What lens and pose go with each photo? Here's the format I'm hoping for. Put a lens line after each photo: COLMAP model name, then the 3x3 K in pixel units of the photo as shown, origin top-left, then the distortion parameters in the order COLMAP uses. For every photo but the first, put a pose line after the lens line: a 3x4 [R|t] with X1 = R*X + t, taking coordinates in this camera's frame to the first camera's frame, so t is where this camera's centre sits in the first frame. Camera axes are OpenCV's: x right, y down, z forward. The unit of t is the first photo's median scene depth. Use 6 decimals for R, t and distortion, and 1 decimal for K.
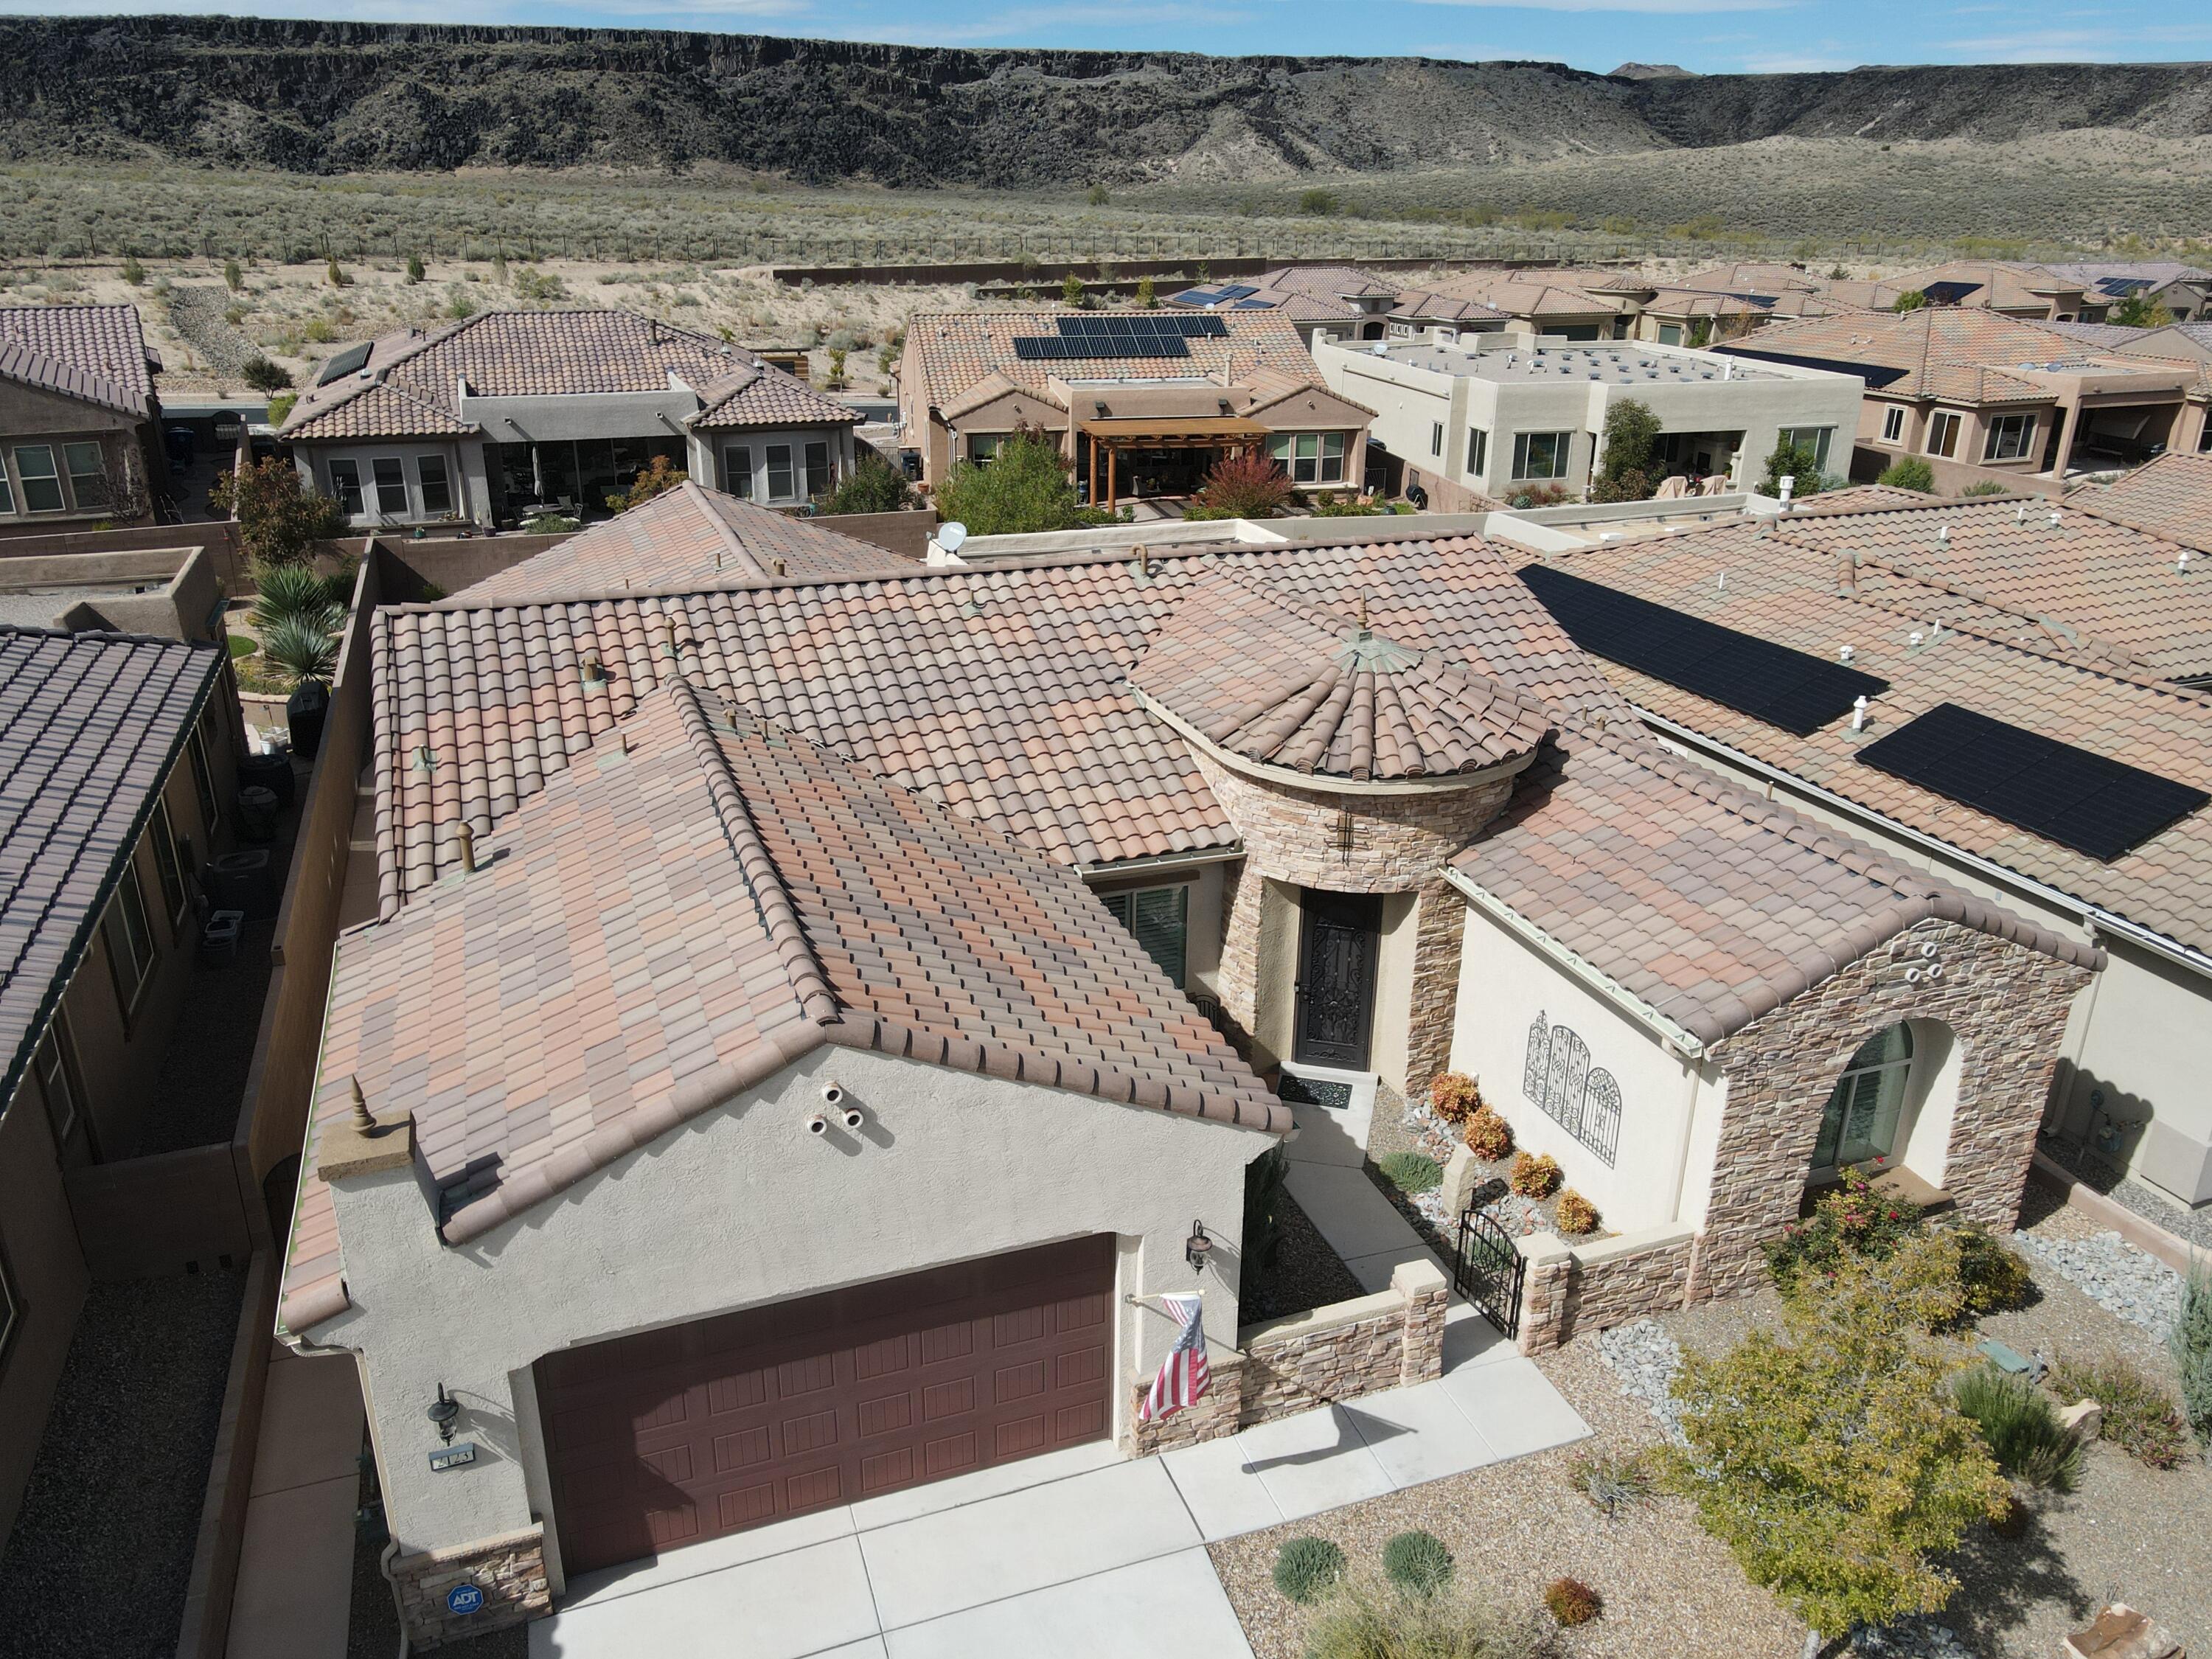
lens RADIAL K [[1612.9, 0, 1084.7], [0, 1612.9, 821.1], [0, 0, 1]] dist [0.021325, 0.005806]
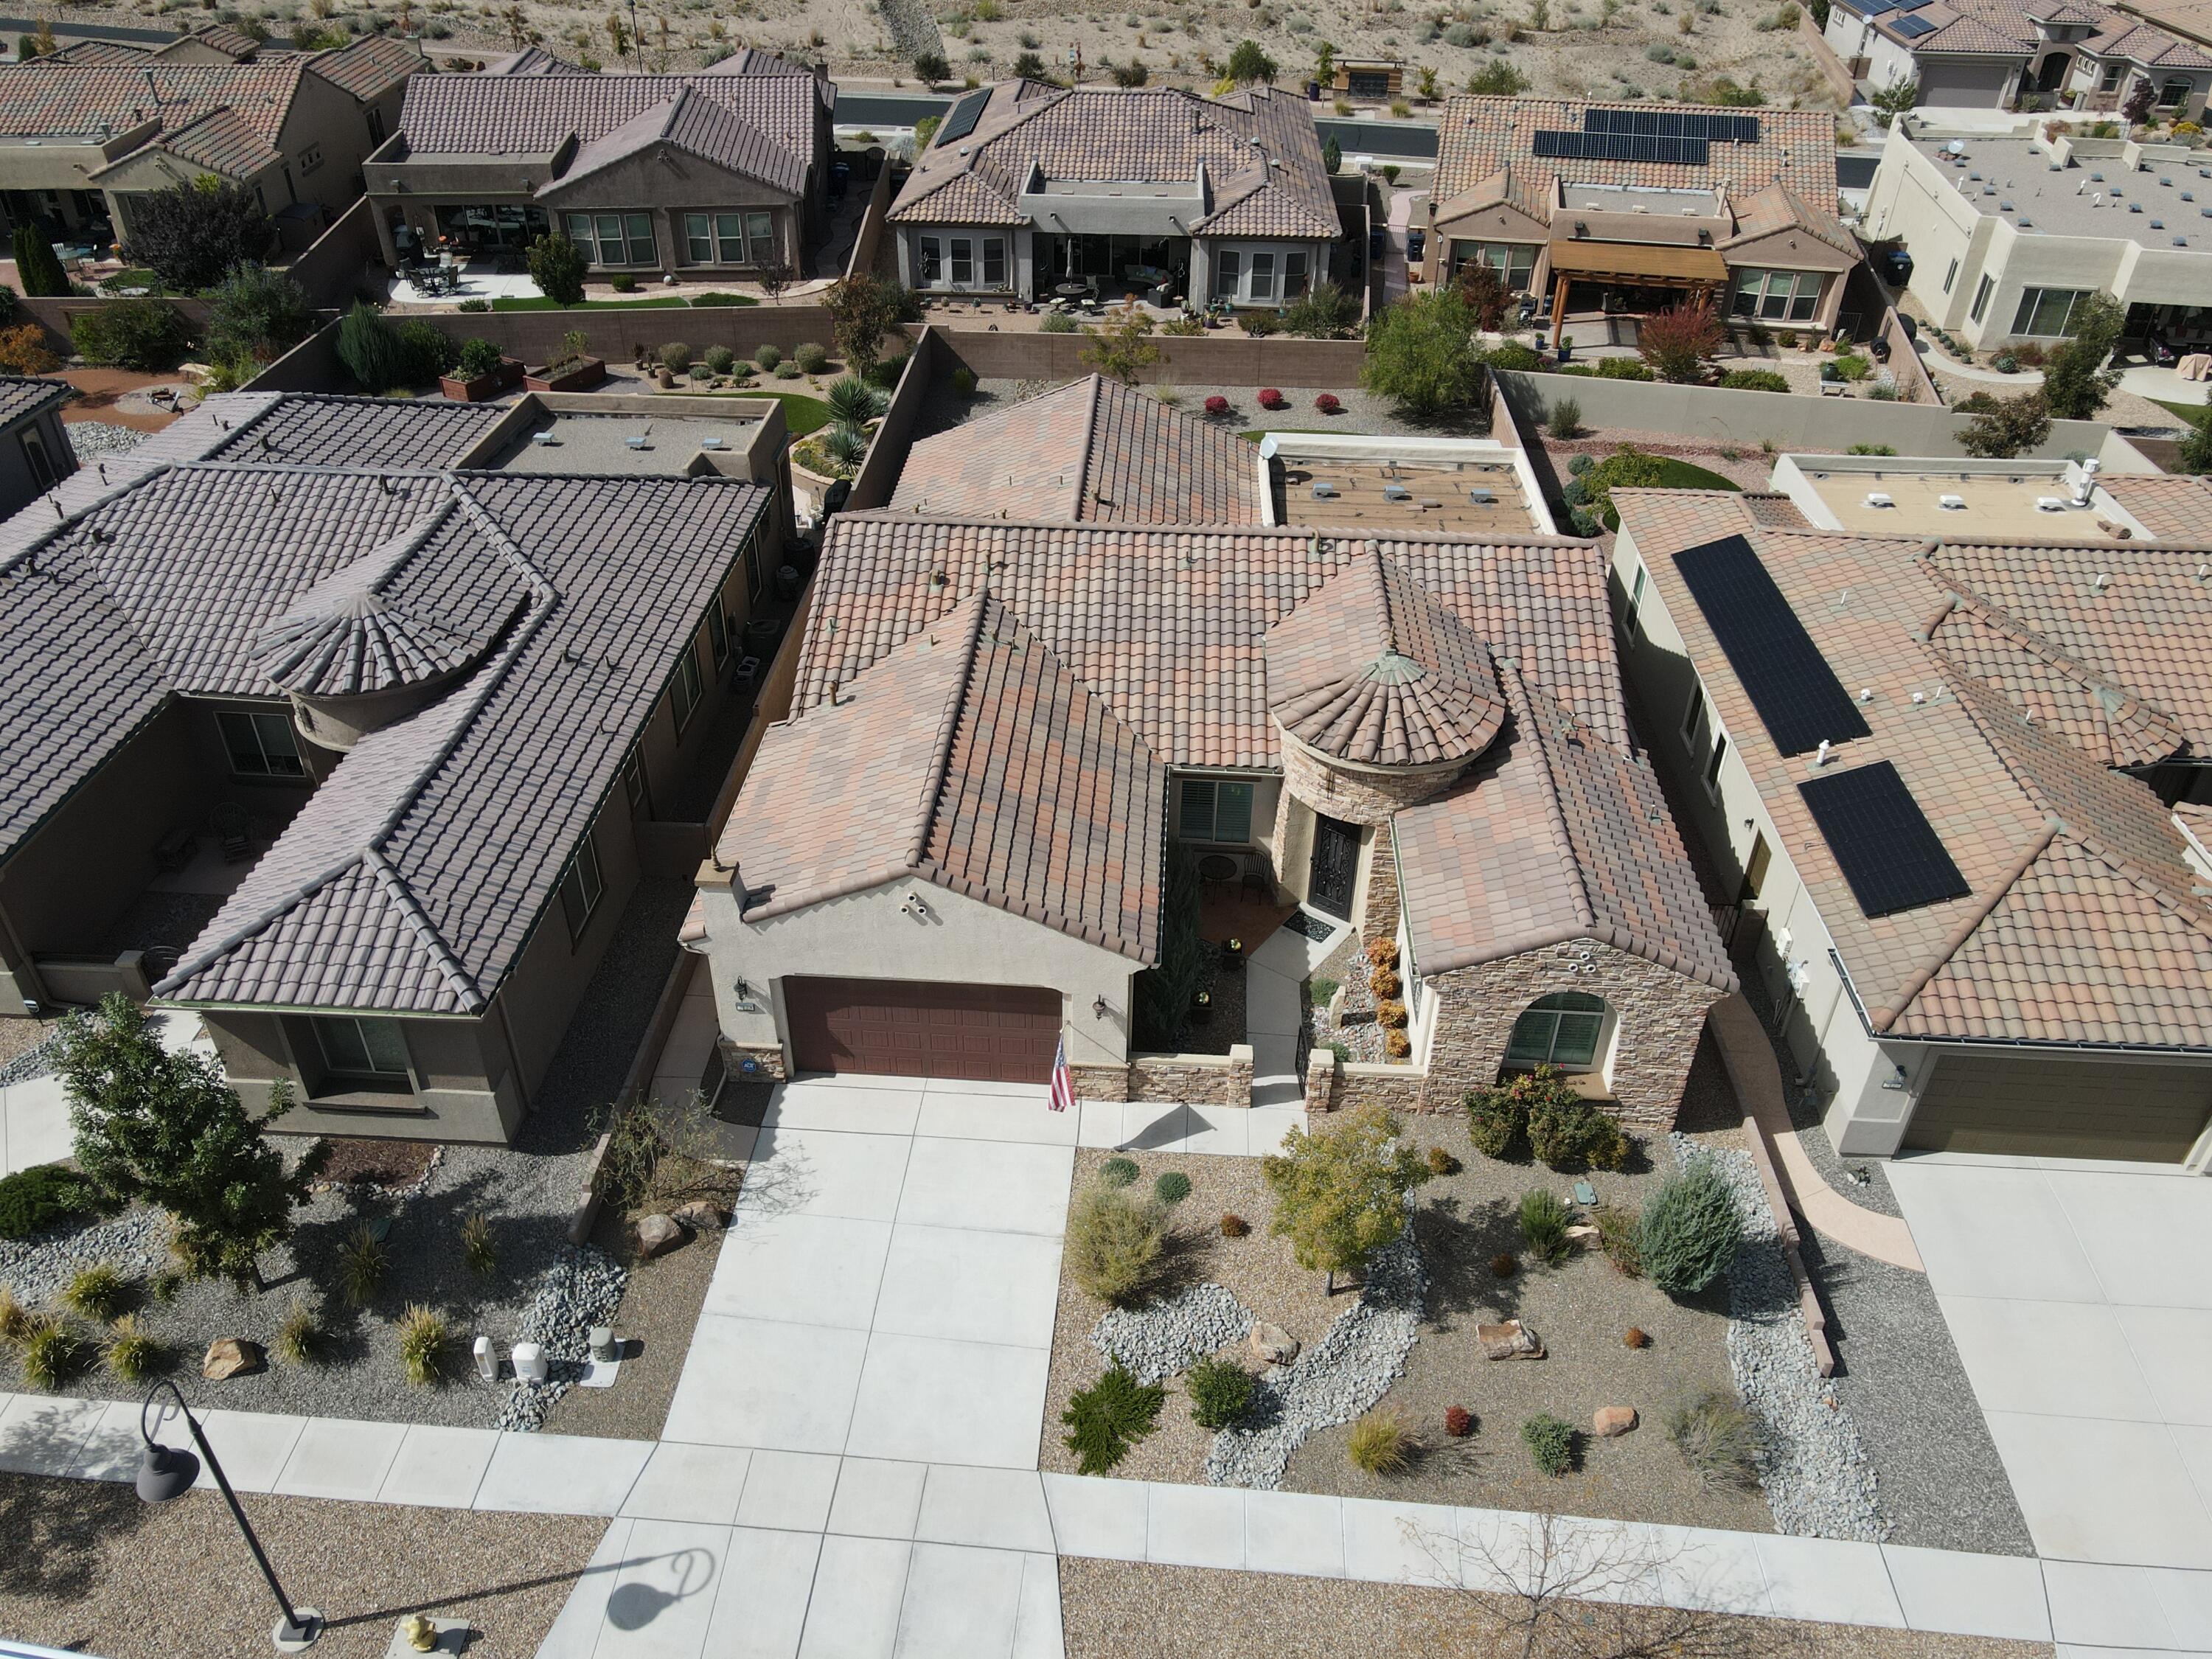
lens RADIAL K [[1620.1, 0, 1081.9], [0, 1620.1, 810.9], [0, 0, 1]] dist [-0.015312, 0.095529]
pose [[0.915522, 0.230033, -0.330008, 0.181883], [-0.149647, 0.956246, 0.251396, -0.127579], [0.373398, -0.180774, 0.909887, -0.208629]]
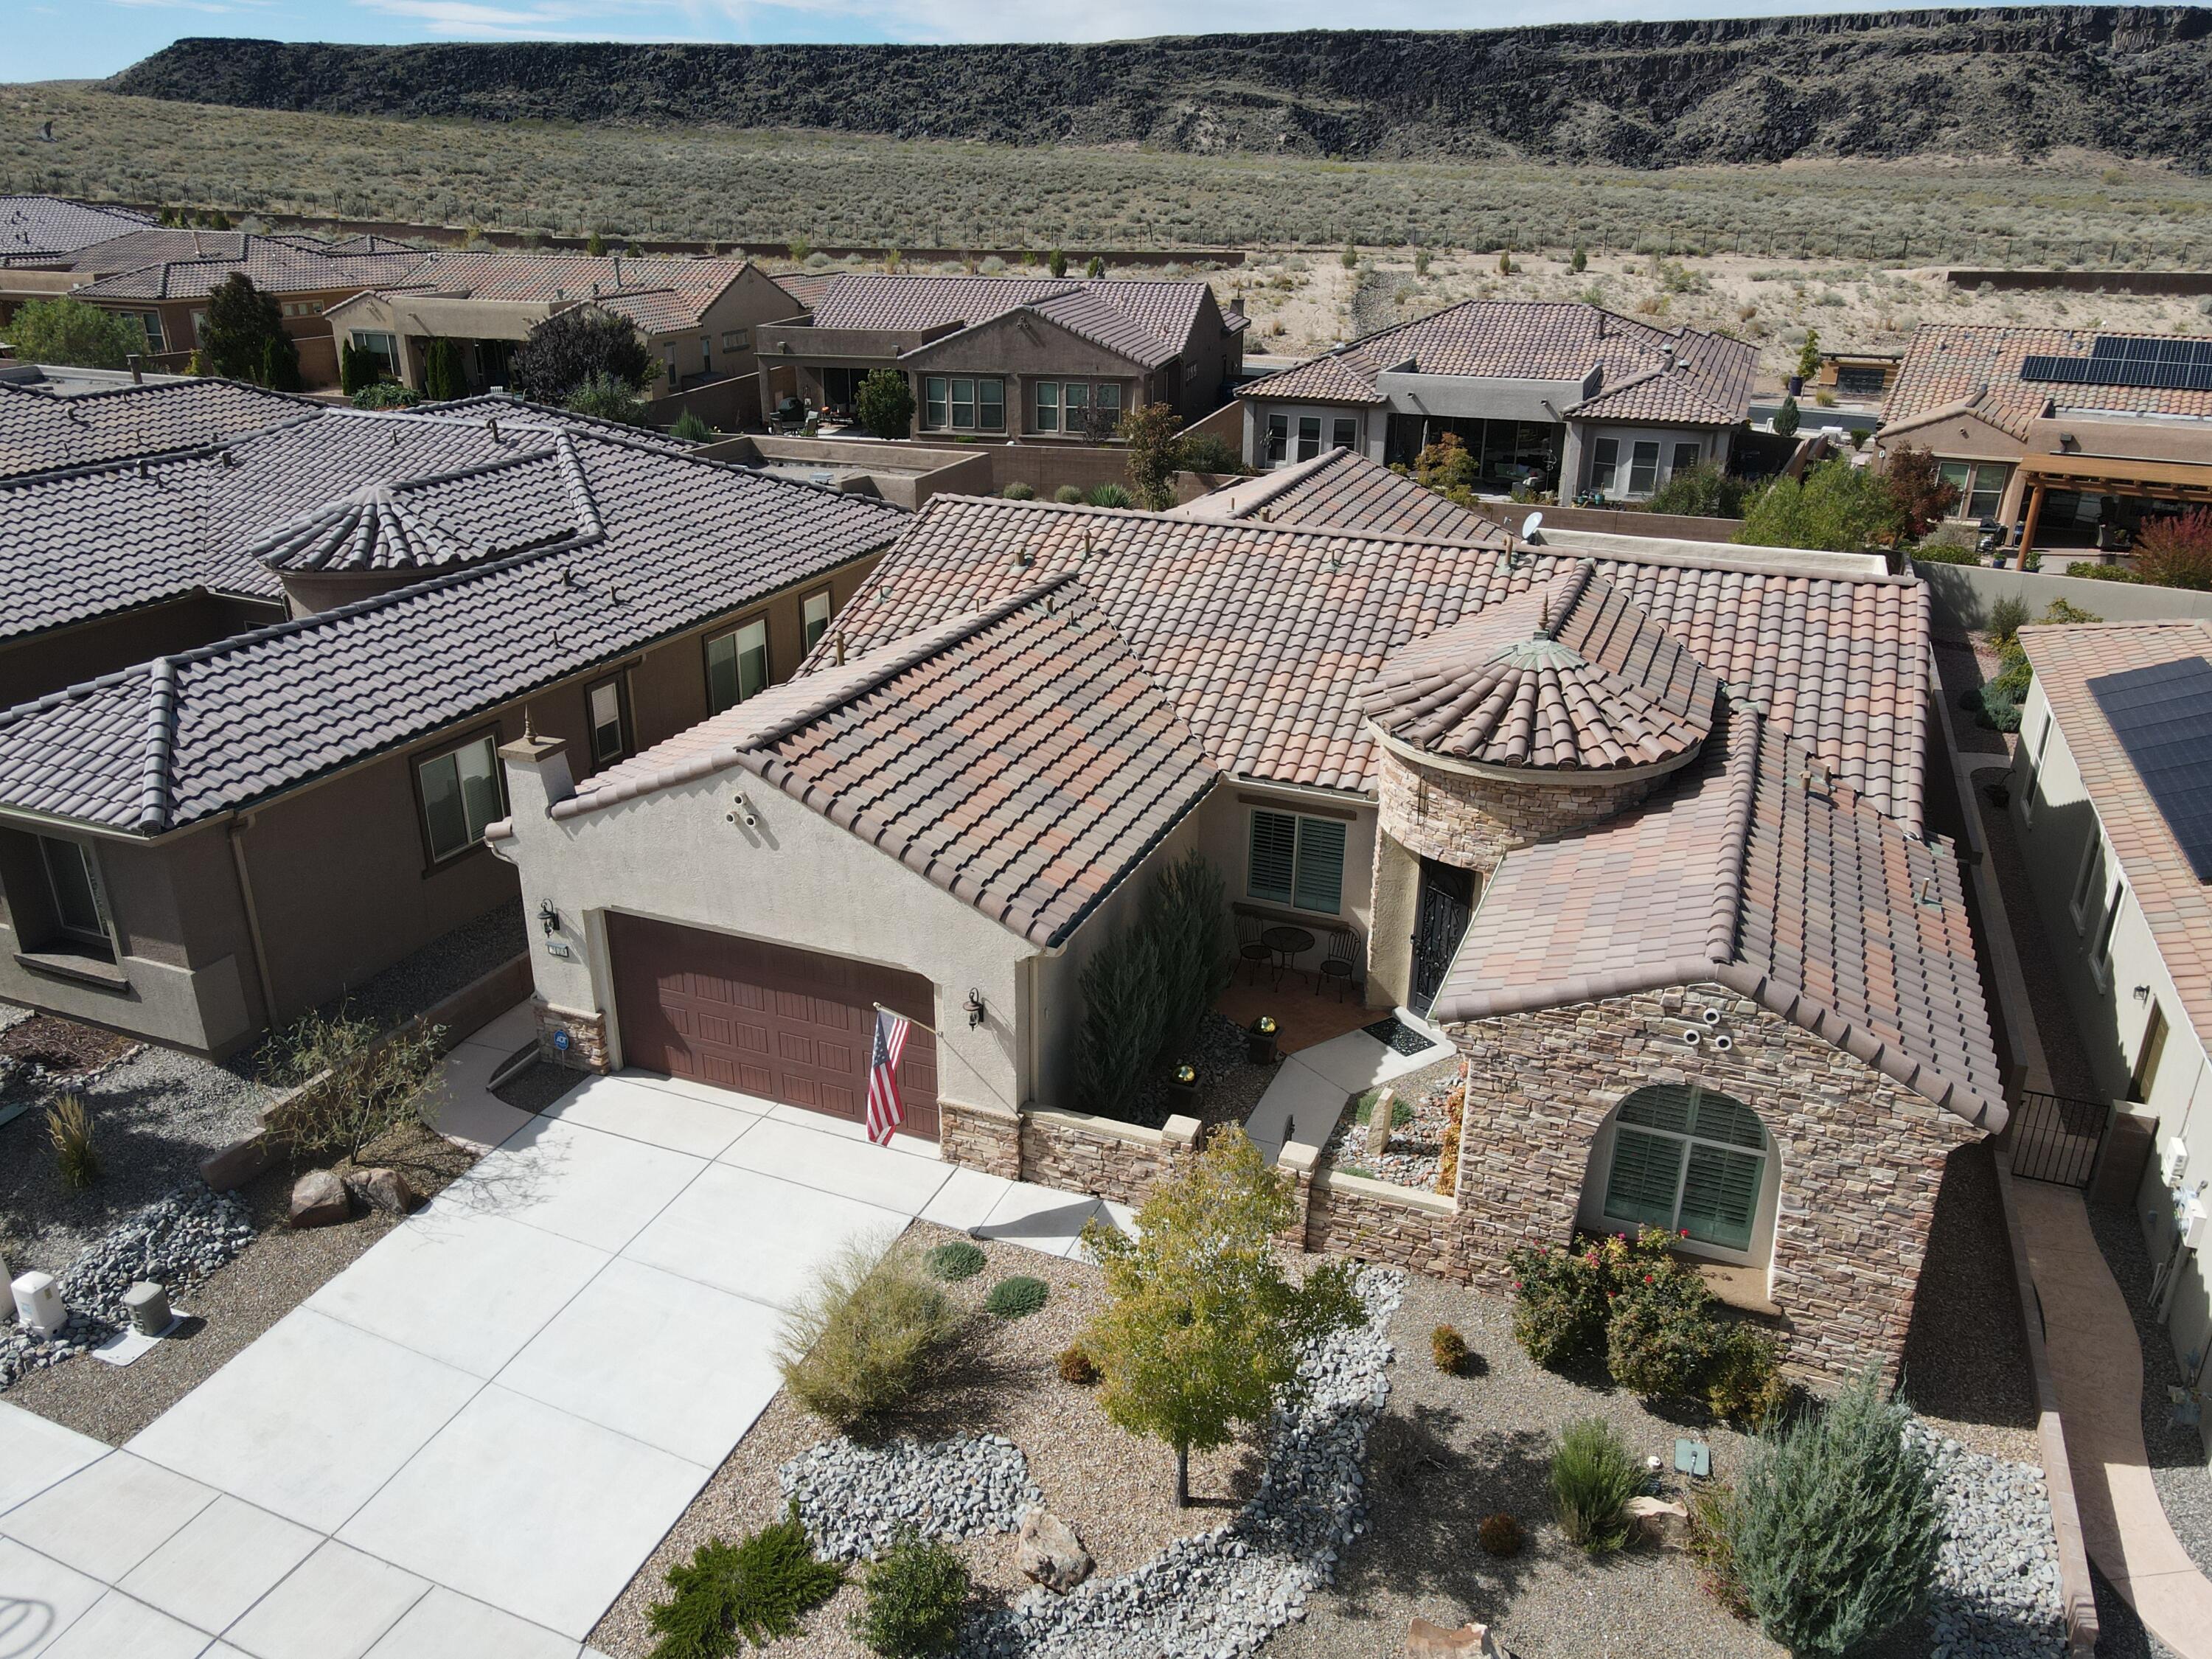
lens RADIAL K [[1609.9, 0, 1088.9], [0, 1609.9, 823.9], [0, 0, 1]] dist [0.024280, -0.004672]
pose [[0.737881, 0.253956, -0.625331, 0.265154], [-0.249948, 0.963455, 0.096338, -0.009900], [0.626944, 0.085214, 0.774390, 0.005880]]
